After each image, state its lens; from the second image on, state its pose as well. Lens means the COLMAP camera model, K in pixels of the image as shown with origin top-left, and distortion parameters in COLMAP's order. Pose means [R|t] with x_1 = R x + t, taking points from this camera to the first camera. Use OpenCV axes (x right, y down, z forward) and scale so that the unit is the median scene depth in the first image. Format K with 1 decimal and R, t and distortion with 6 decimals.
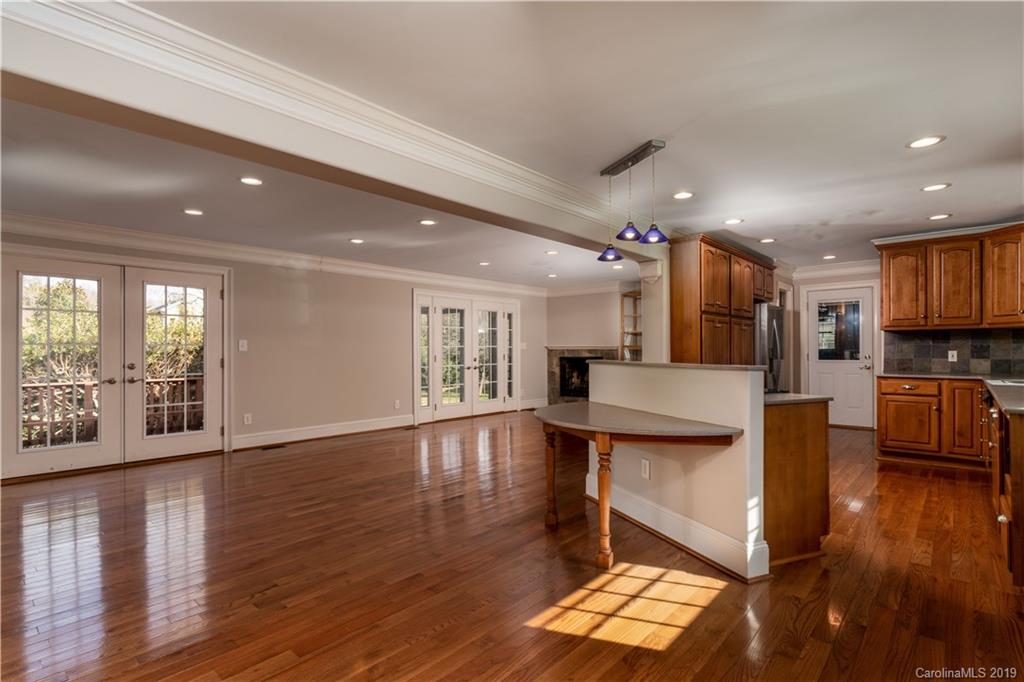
lens RADIAL K [[489.3, 0, 508.4], [0, 489.3, 350.0], [0, 0, 1]] dist [-0.000913, -0.000155]
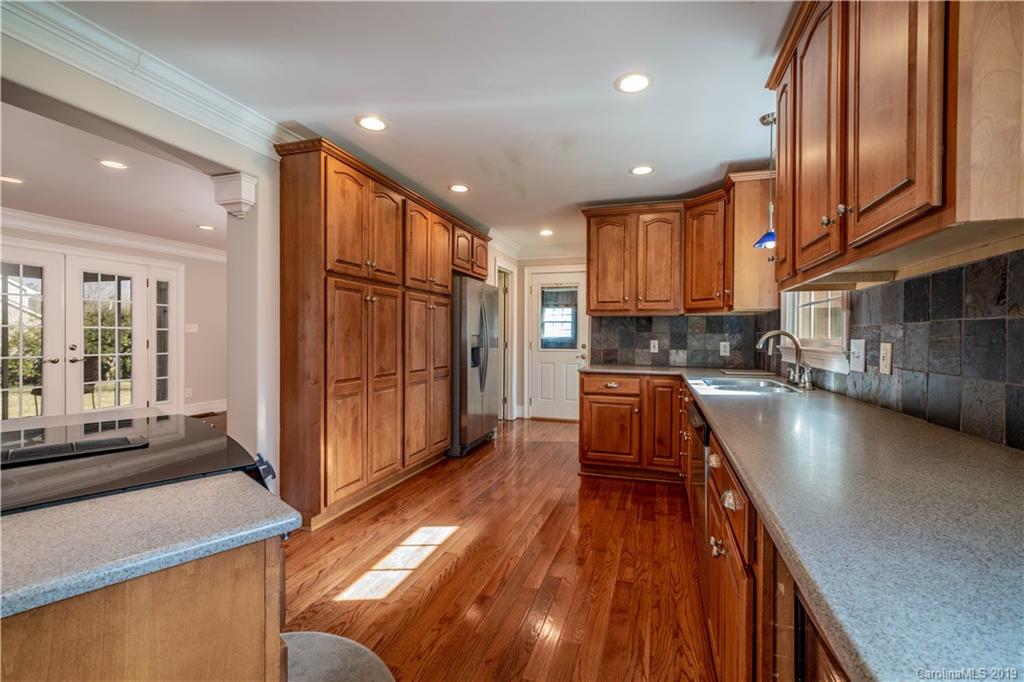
lens RADIAL K [[438.8, 0, 513.8], [0, 438.8, 340.4], [0, 0, 1]] dist [0.001316, 0.000100]
pose [[0.910255, 0.007168, 0.413987, 0.341690], [-0.011423, 0.999904, 0.007802, -0.001481], [-0.413891, -0.011831, 0.910250, 0.374751]]
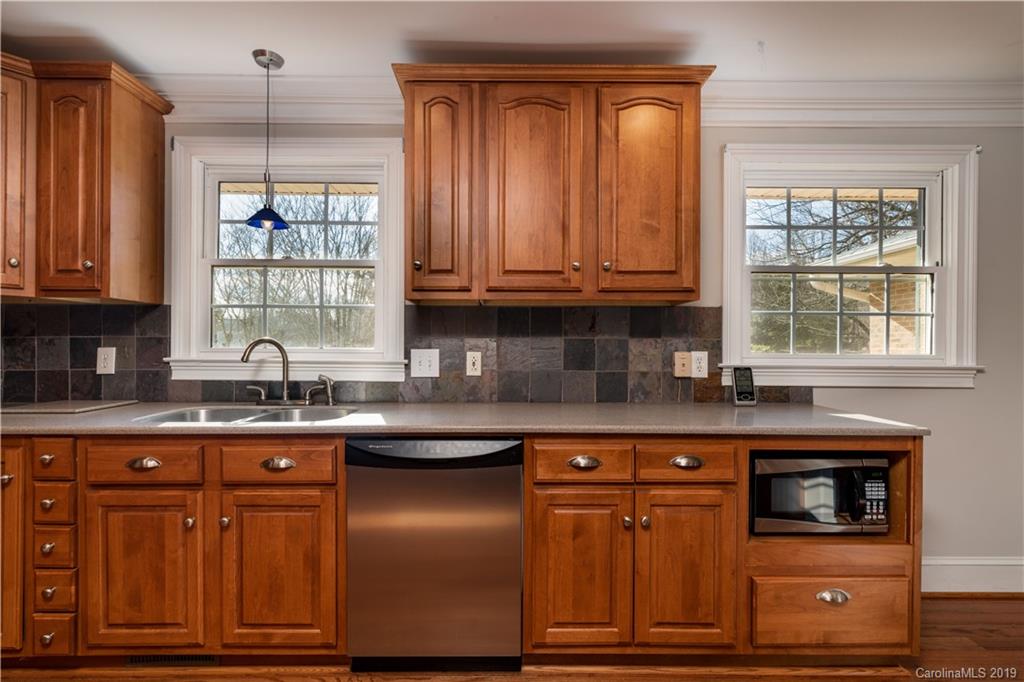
lens RADIAL K [[472.6, 0, 515.2], [0, 472.6, 347.7], [0, 0, 1]] dist [-0.000575, 0.000637]
pose [[-0.690210, 0.001357, 0.723608, 0.368282], [-0.002784, 0.999986, -0.004531, -0.002126], [-0.723604, -0.005142, -0.690196, 0.798736]]
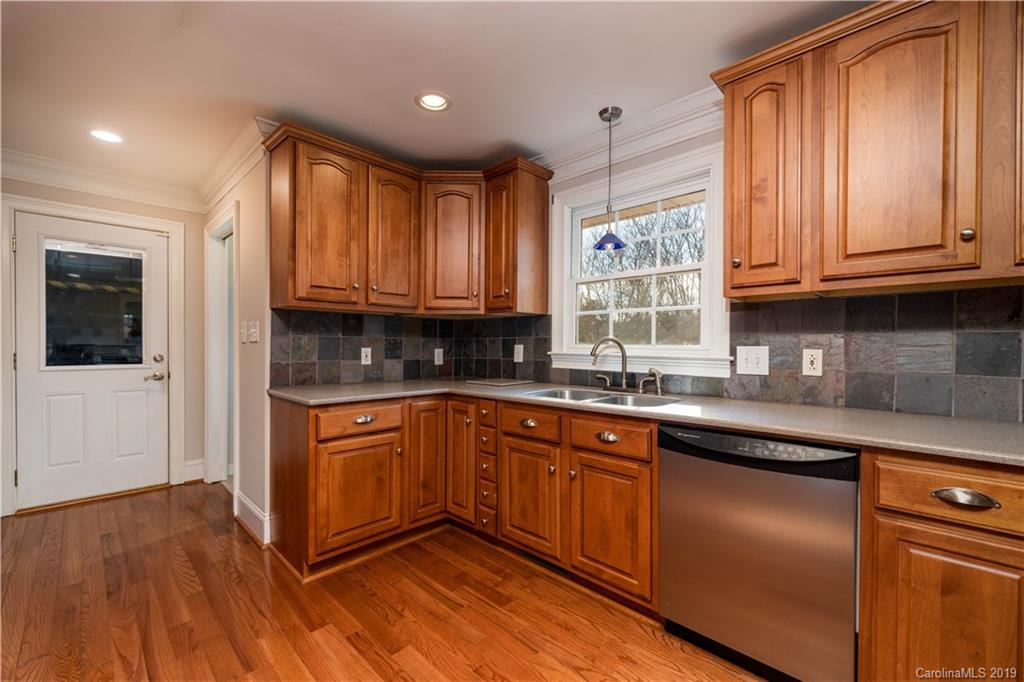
lens RADIAL K [[433.3, 0, 512.1], [0, 433.3, 347.3], [0, 0, 1]] dist [-0.001719, -0.000520]
pose [[0.032044, -0.002987, 0.999482, 0.340698], [-0.005322, 0.999981, 0.003159, -0.001645], [-0.999472, -0.005420, 0.032027, 0.763667]]
